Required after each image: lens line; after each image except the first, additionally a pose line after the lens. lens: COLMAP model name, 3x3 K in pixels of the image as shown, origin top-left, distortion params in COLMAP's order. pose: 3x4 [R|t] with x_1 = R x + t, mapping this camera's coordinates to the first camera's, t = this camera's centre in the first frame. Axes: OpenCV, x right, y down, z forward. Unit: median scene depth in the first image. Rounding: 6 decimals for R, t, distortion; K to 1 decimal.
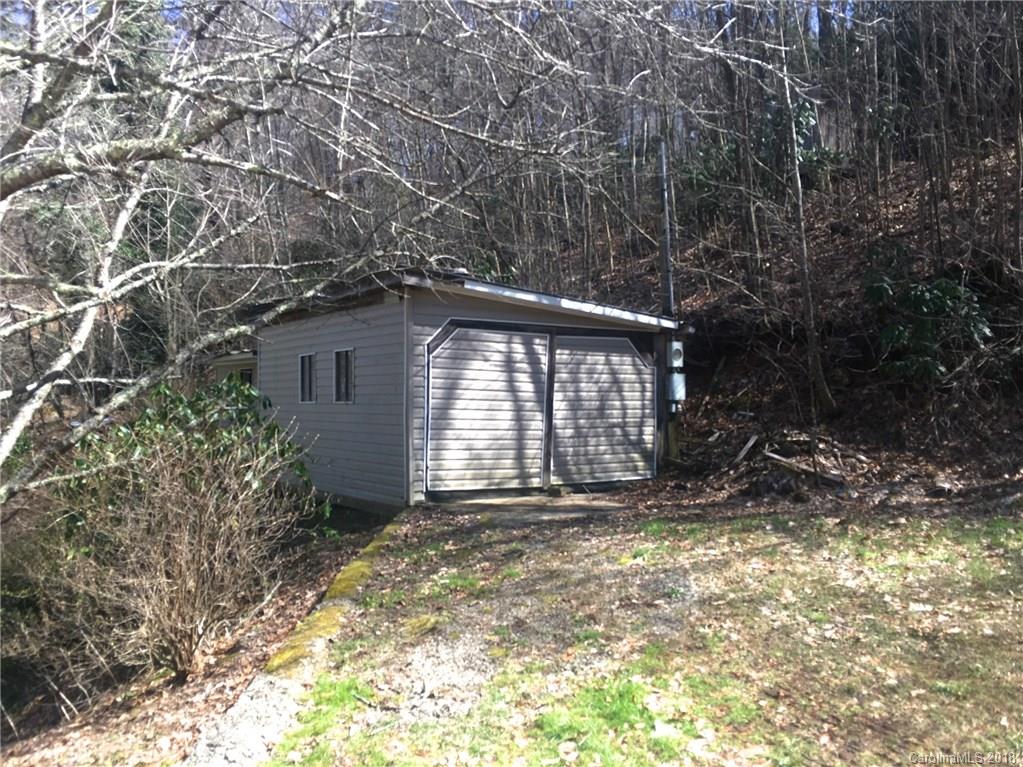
lens RADIAL K [[960.5, 0, 511.5], [0, 960.5, 383.5], [0, 0, 1]] dist [0.007242, 0.010364]
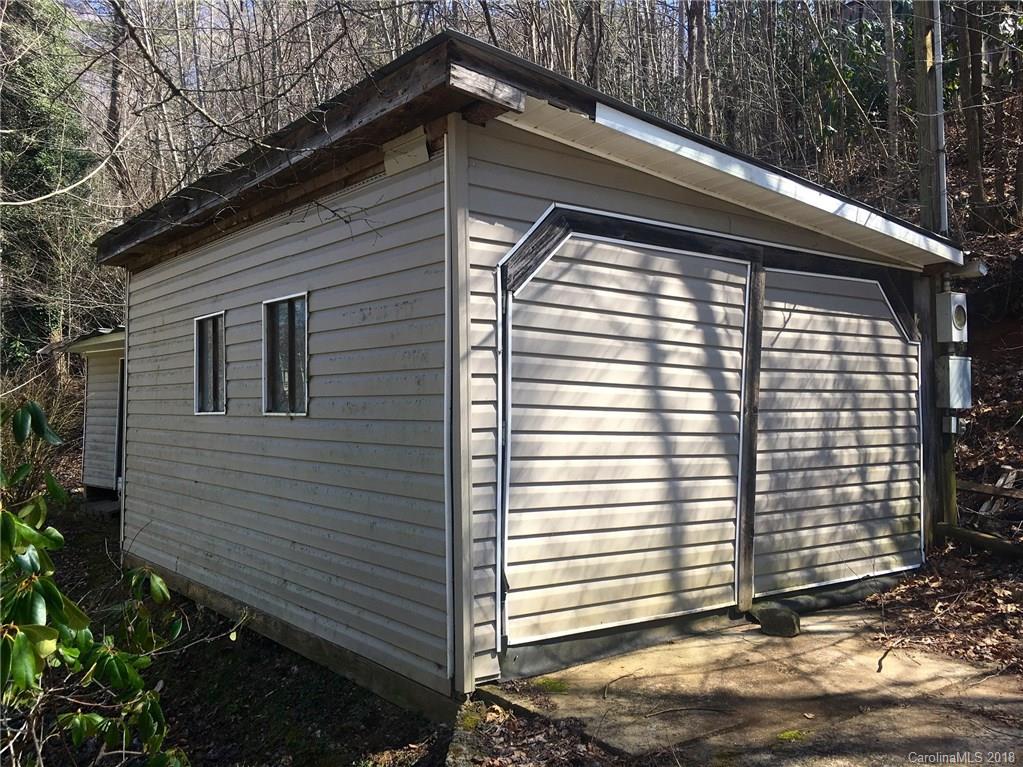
lens RADIAL K [[960.5, 0, 511.5], [0, 960.5, 383.5], [0, 0, 1]] dist [0.007242, 0.010364]
pose [[0.998343, -0.000112, 0.057538, -0.094771], [0.000504, 0.999977, -0.006801, 0.008016], [-0.057536, 0.006819, 0.998320, 0.545359]]
